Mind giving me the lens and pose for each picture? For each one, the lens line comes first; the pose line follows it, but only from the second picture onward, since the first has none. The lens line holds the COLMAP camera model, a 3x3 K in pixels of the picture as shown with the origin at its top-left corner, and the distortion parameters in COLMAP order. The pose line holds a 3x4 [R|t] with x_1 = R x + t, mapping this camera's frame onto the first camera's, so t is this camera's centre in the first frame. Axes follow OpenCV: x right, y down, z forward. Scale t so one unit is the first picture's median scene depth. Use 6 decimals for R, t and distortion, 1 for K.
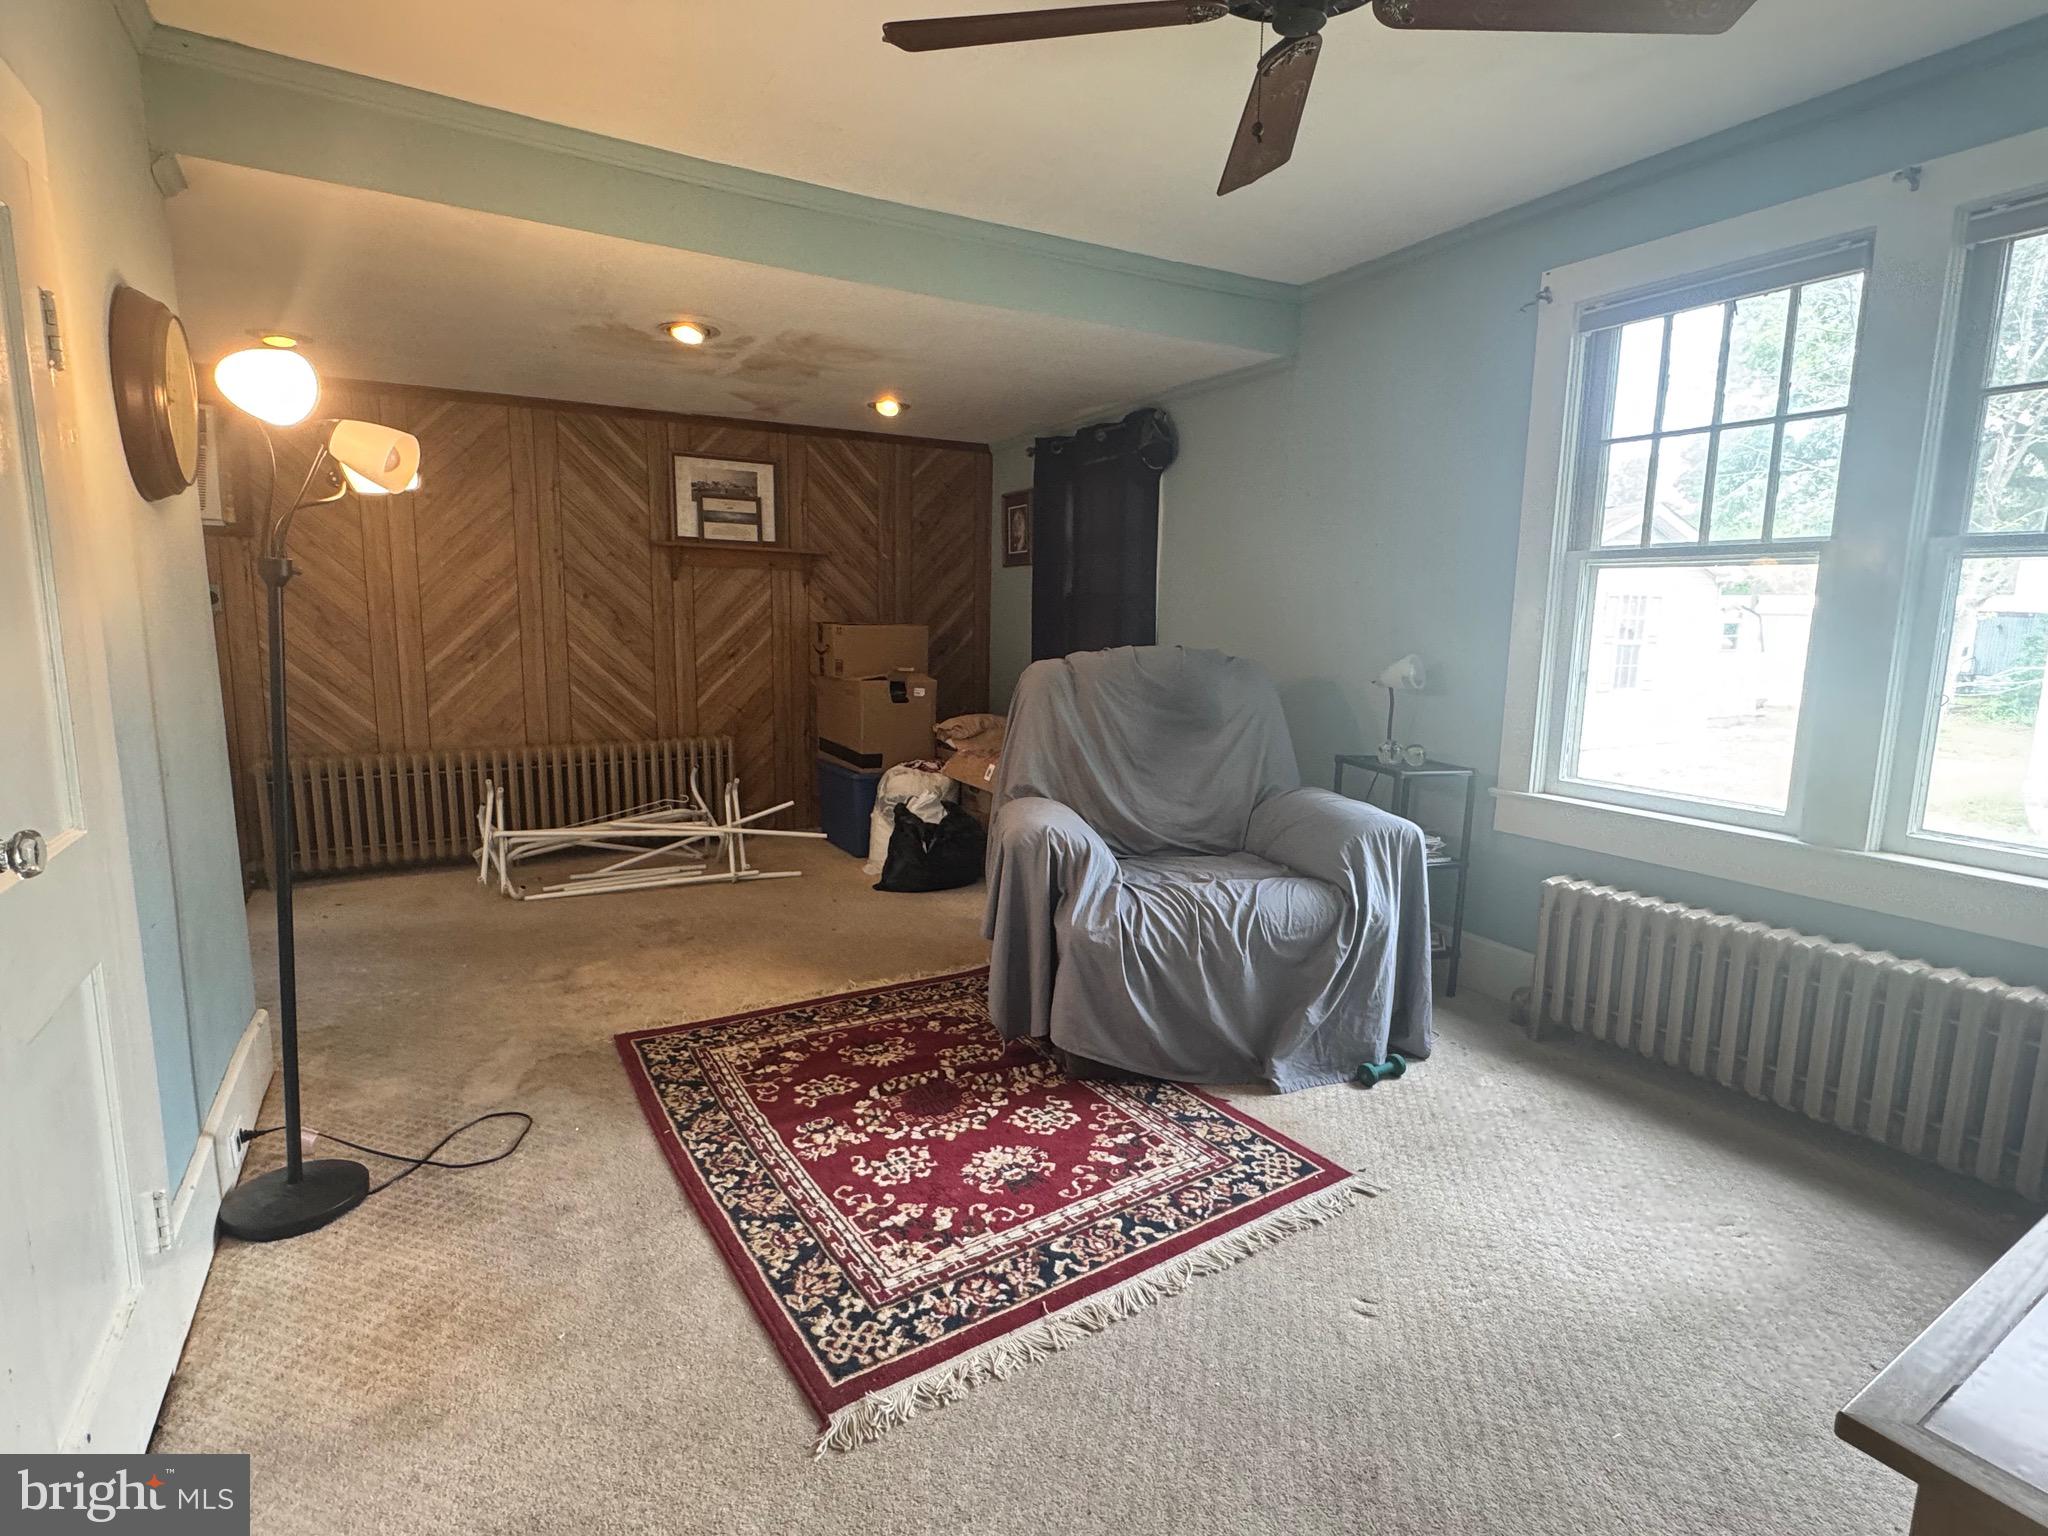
lens RADIAL K [[1017.7, 0, 1023.0], [0, 1017.7, 767.5], [0, 0, 1]] dist [-0.004516, 0.001982]
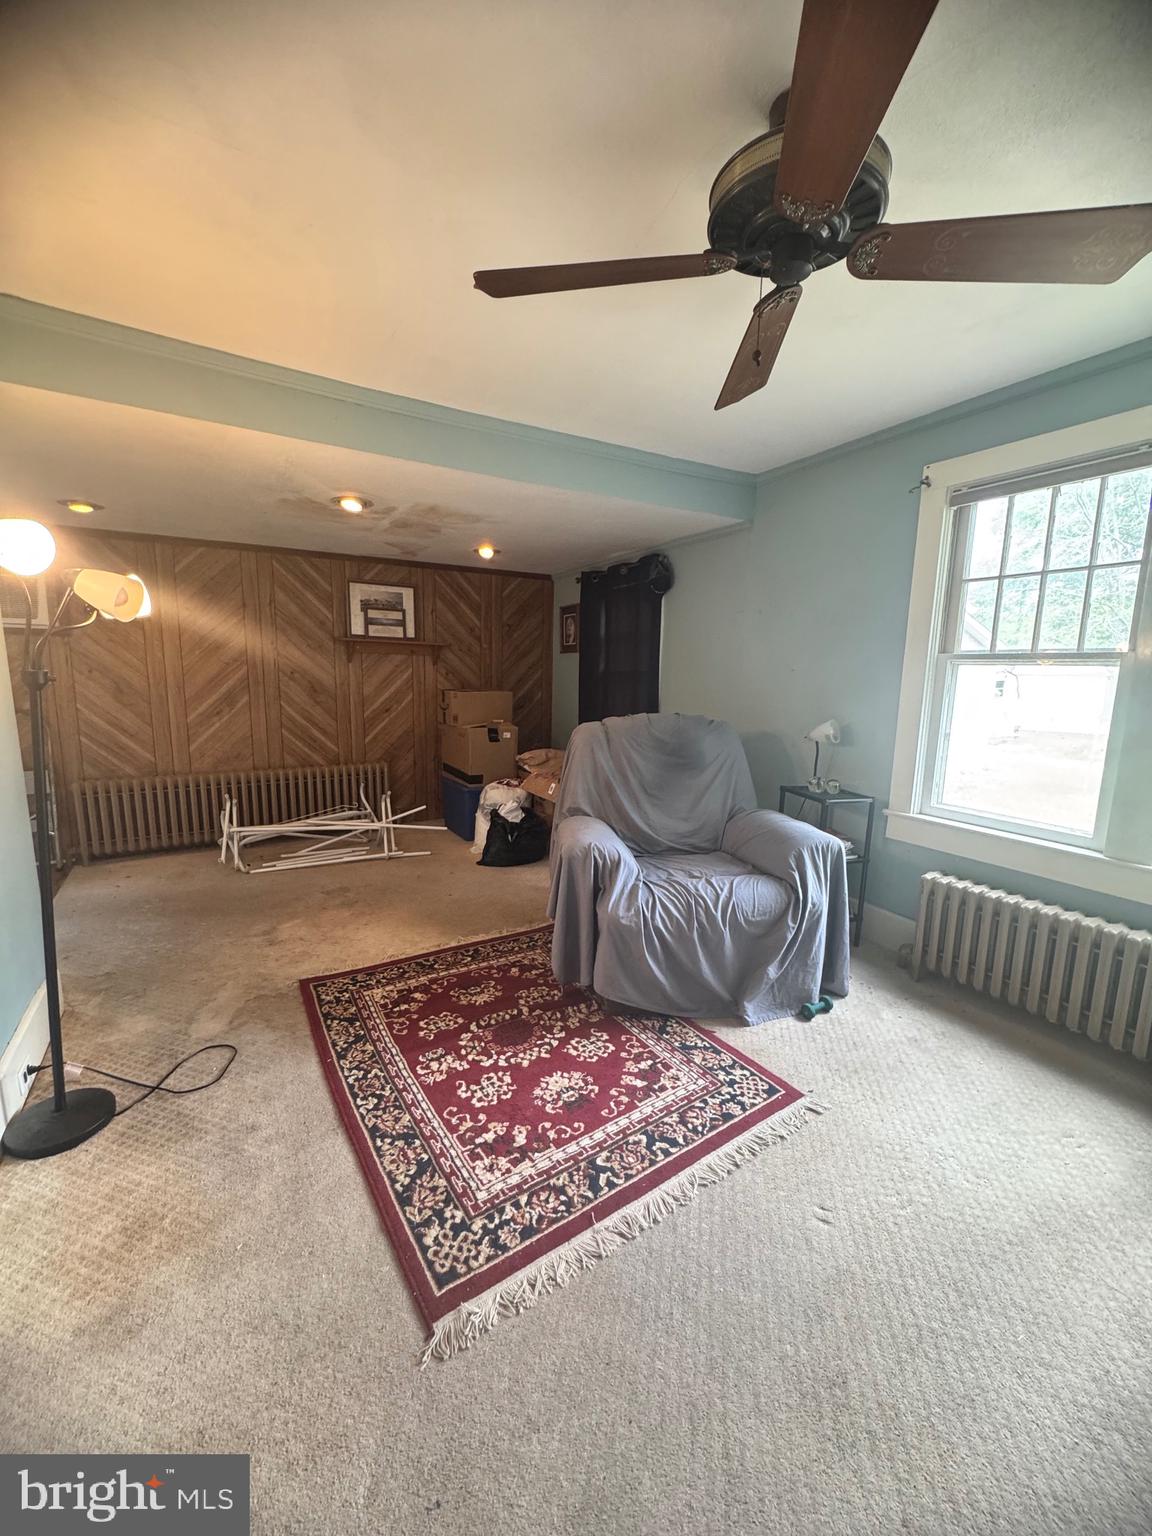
lens RADIAL K [[609.4, 0, 574.8], [0, 609.4, 771.9], [0, 0, 1]] dist [-0.002648, 0.000249]
pose [[0.999977, 0.001849, 0.006595, -0.007957], [-0.001935, 0.999913, 0.013054, -0.068827], [-0.006570, -0.013067, 0.999893, 0.145626]]
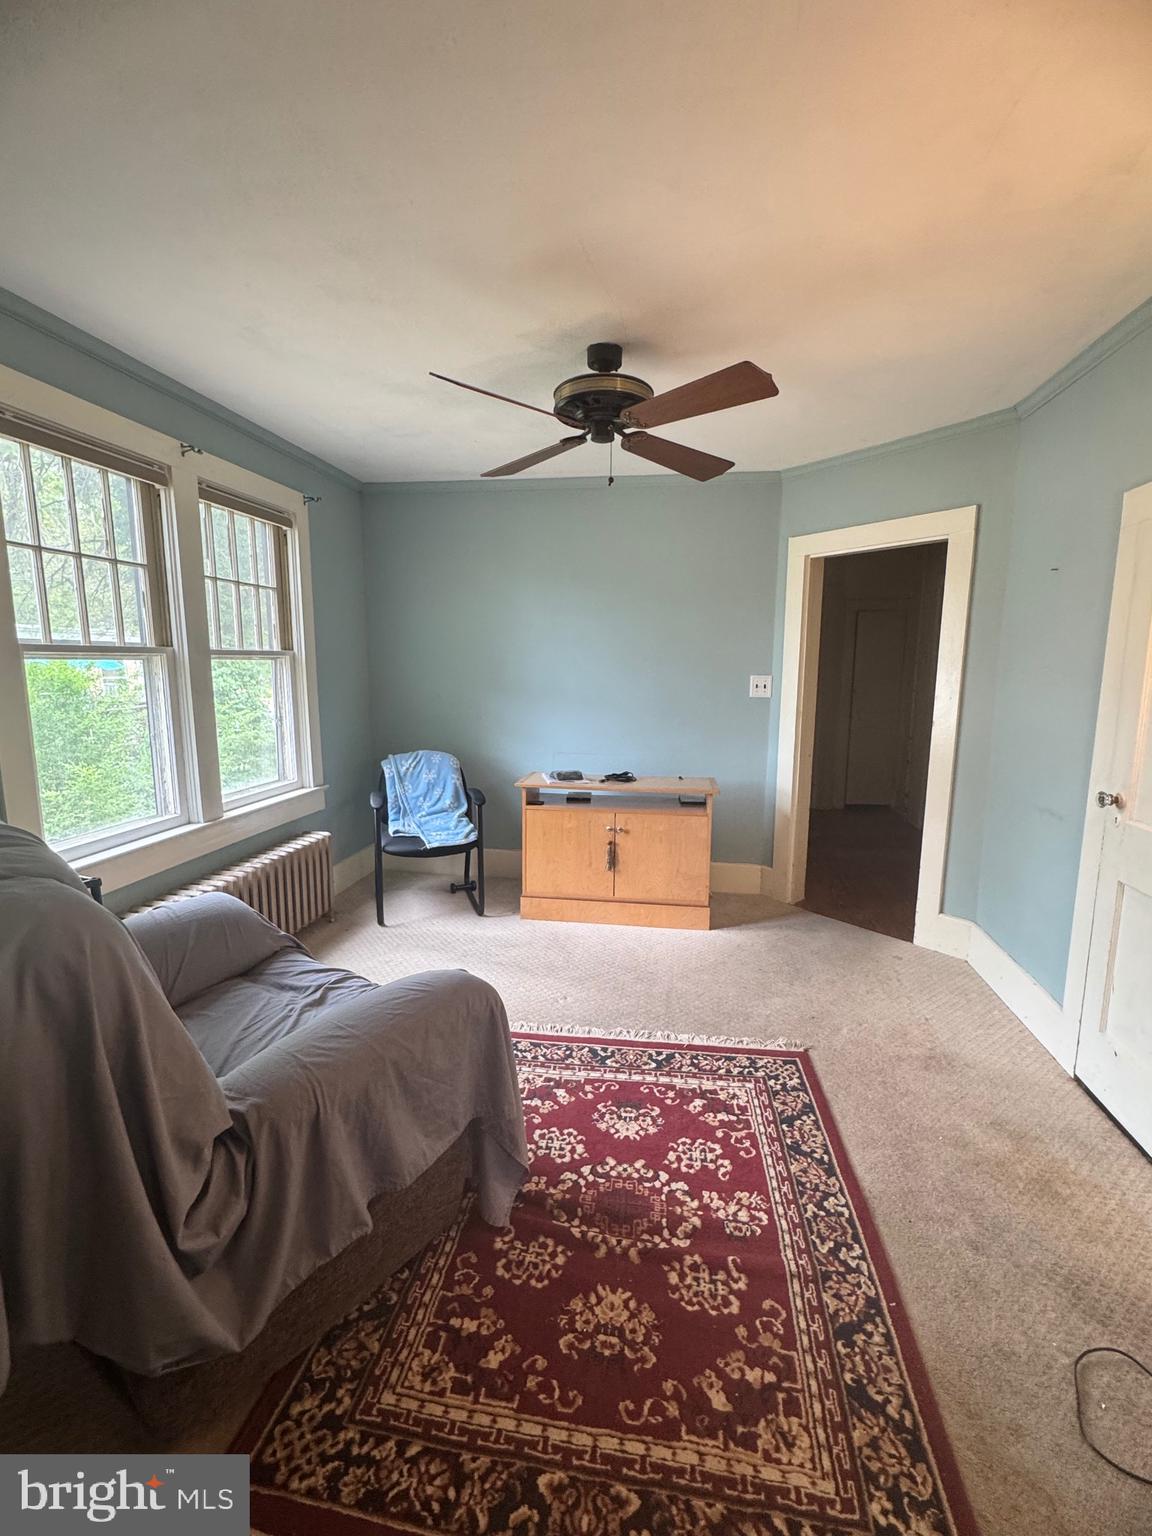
lens RADIAL K [[687.4, 0, 573.0], [0, 687.4, 765.7], [0, 0, 1]] dist [-0.001077, -0.000528]
pose [[-0.762833, -0.115267, 0.636239, -0.499620], [0.082498, 0.958589, 0.272581, -0.326650], [-0.641311, 0.260423, -0.721734, 1.607222]]
